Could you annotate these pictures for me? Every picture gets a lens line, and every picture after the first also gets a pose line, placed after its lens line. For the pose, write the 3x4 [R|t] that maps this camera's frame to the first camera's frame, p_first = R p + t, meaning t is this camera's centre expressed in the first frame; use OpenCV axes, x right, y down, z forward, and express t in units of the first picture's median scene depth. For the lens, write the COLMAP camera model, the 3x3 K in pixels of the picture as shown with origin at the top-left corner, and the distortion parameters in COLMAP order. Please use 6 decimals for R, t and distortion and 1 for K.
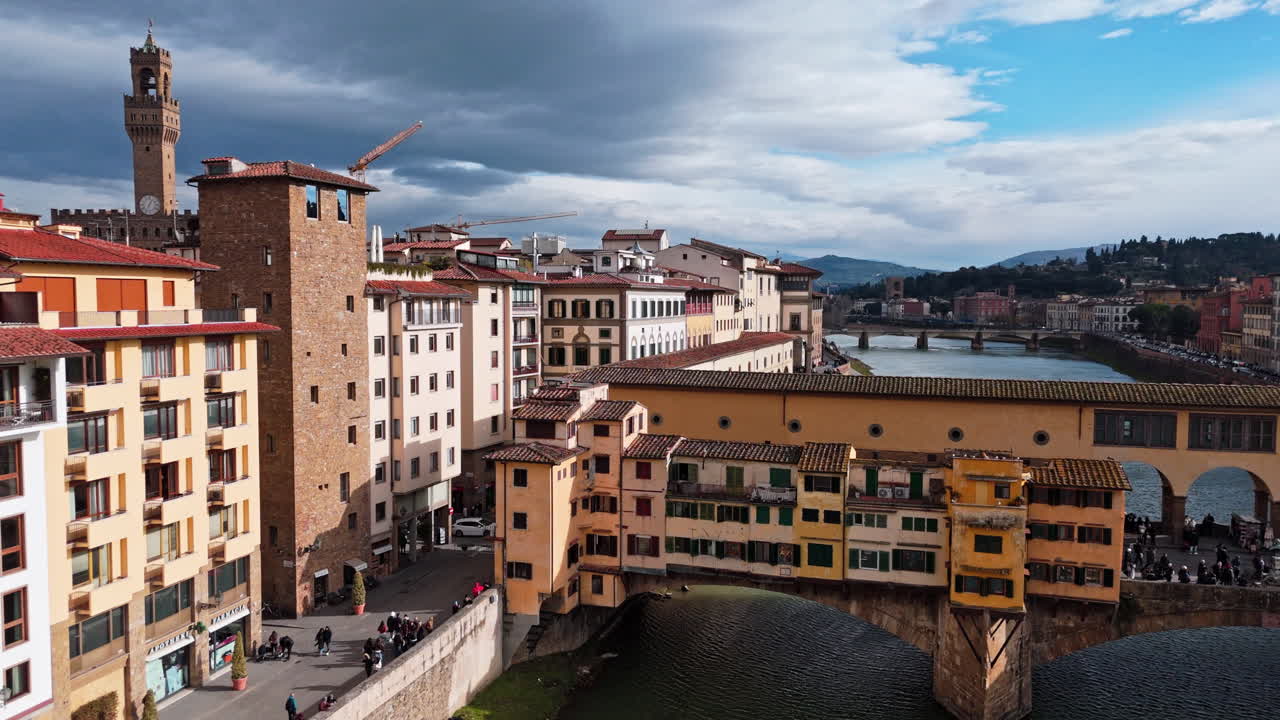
lens RADIAL K [[943.7, 0, 640.0], [0, 943.7, 360.0], [0, 0, 1]] dist [0.057662, -0.062362]
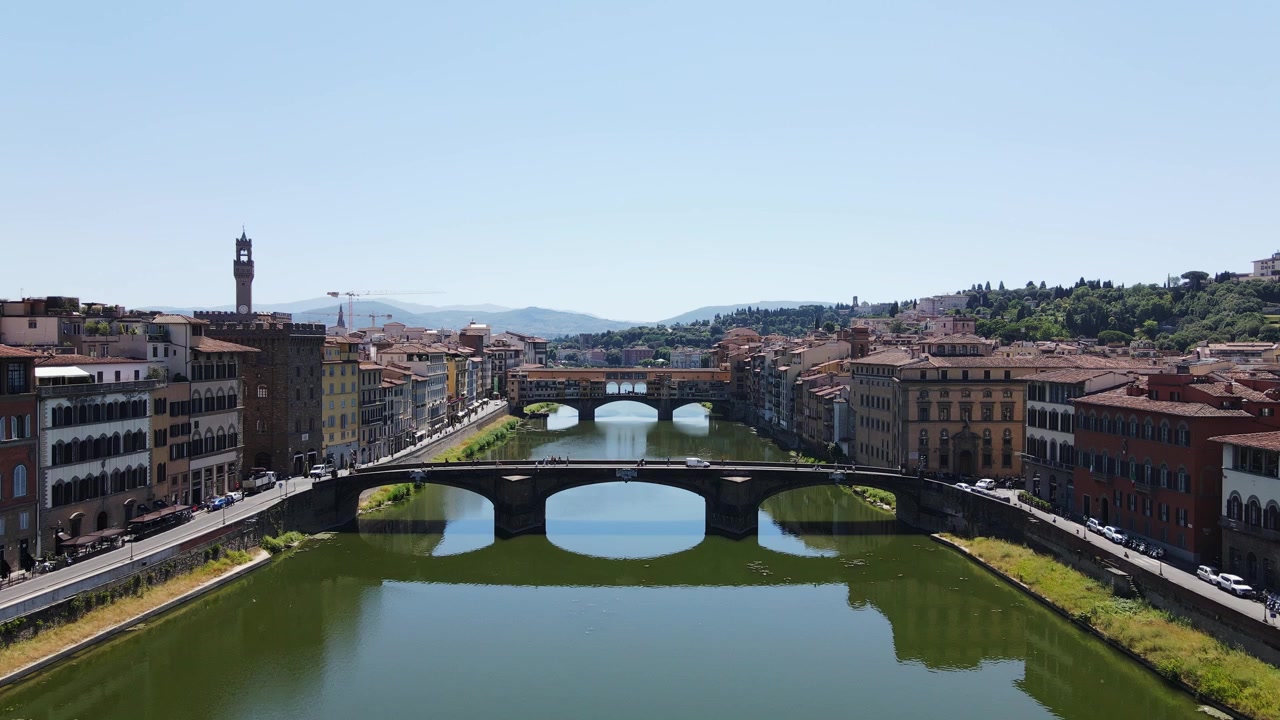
lens RADIAL K [[787.7, 0, 670.3], [0, 787.7, 356.4], [0, 0, 1]] dist [-0.002123, -0.000979]
pose [[0.933602, -0.002647, 0.358302, -0.913894], [0.022011, 0.998508, -0.049978, 0.207693], [-0.357635, 0.054546, 0.932267, -3.769310]]
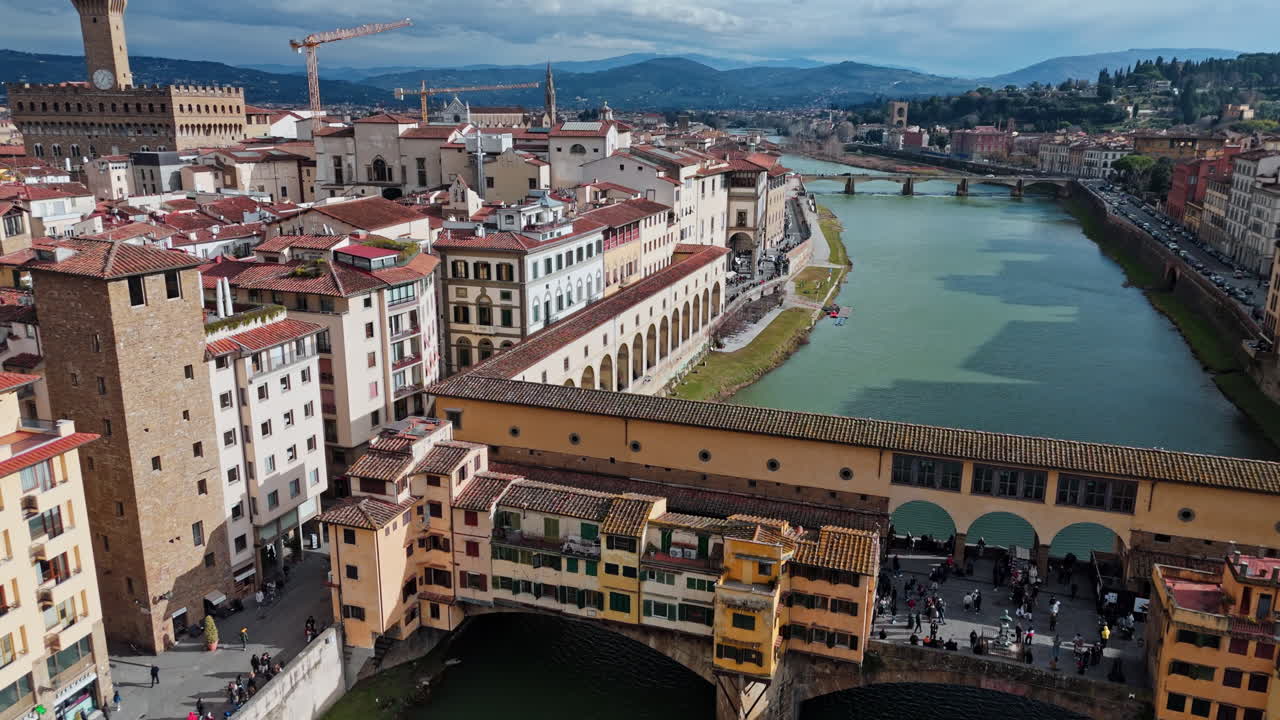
lens RADIAL K [[928.3, 0, 640.0], [0, 928.3, 360.0], [0, 0, 1]] dist [0.045467, -0.043008]
pose [[0.999965, 0.007249, -0.004105, 0.198251], [-0.006336, 0.981717, 0.190241, -0.264344], [0.005409, -0.190208, 0.981729, -0.030136]]
